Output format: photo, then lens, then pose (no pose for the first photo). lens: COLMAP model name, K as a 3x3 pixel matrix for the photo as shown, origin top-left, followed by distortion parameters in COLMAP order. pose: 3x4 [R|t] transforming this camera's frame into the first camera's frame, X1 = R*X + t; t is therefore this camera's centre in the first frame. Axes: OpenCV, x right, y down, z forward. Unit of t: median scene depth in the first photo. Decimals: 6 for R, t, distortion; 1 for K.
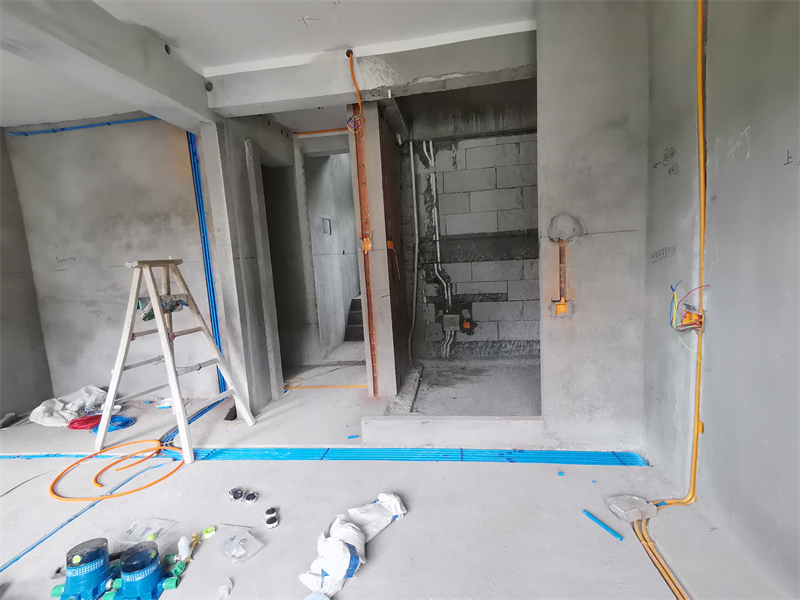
lens RADIAL K [[399.6, 0, 397.6], [0, 399.6, 301.0], [0, 0, 1]] dist [0.032813, -0.018399]
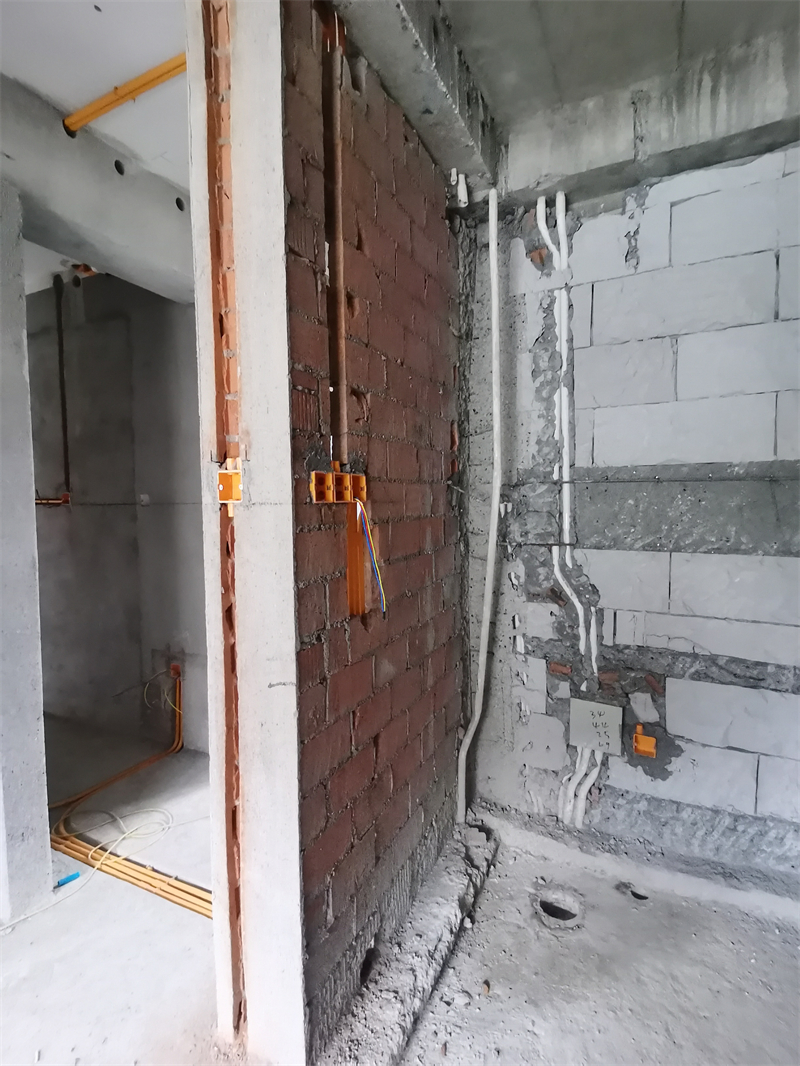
lens RADIAL K [[532.5, 0, 388.5], [0, 532.5, 523.5], [0, 0, 1]] dist [0.032813, -0.018399]
pose [[0.947025, 0.065512, -0.314406, 0.140785], [-0.086703, 0.994776, -0.053879, -0.104533], [0.309234, 0.078285, 0.947758, 0.705326]]
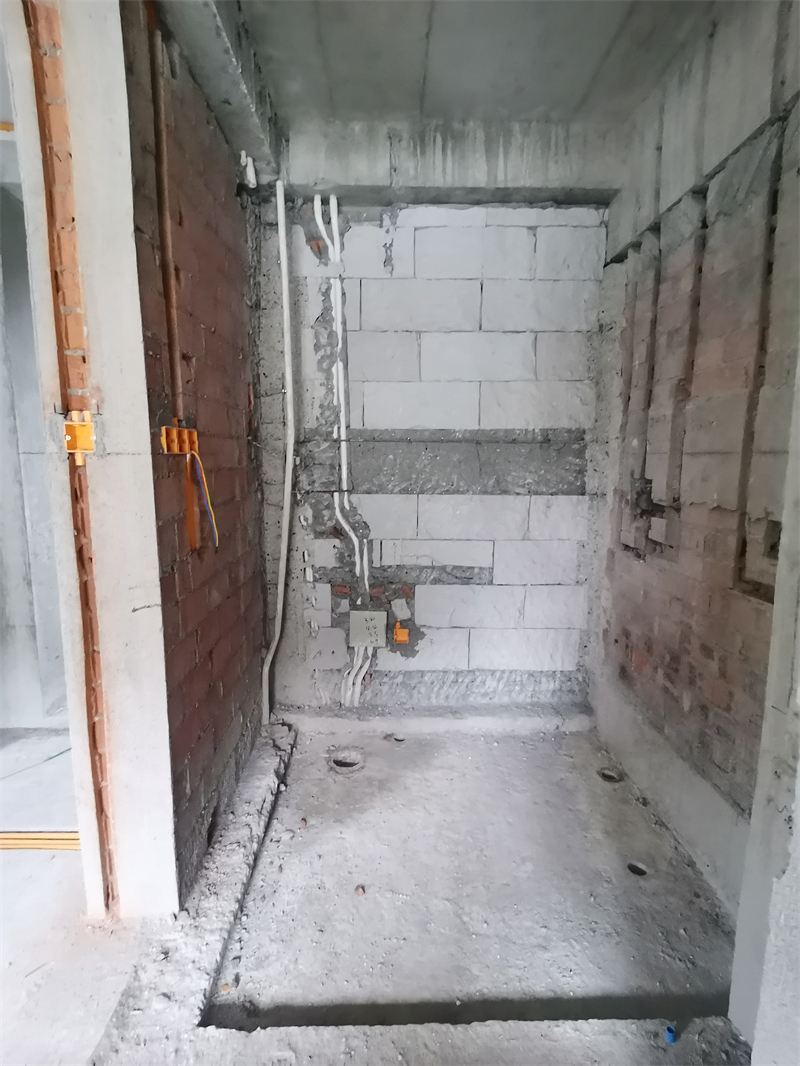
lens RADIAL K [[532.5, 0, 399.5], [0, 532.5, 527.2], [0, 0, 1]] dist [0.032813, -0.018399]
pose [[0.985049, 0.039606, 0.167660, 0.092700], [-0.040545, 0.999175, 0.002177, -0.083442], [-0.167435, -0.008942, 0.985843, 0.578869]]
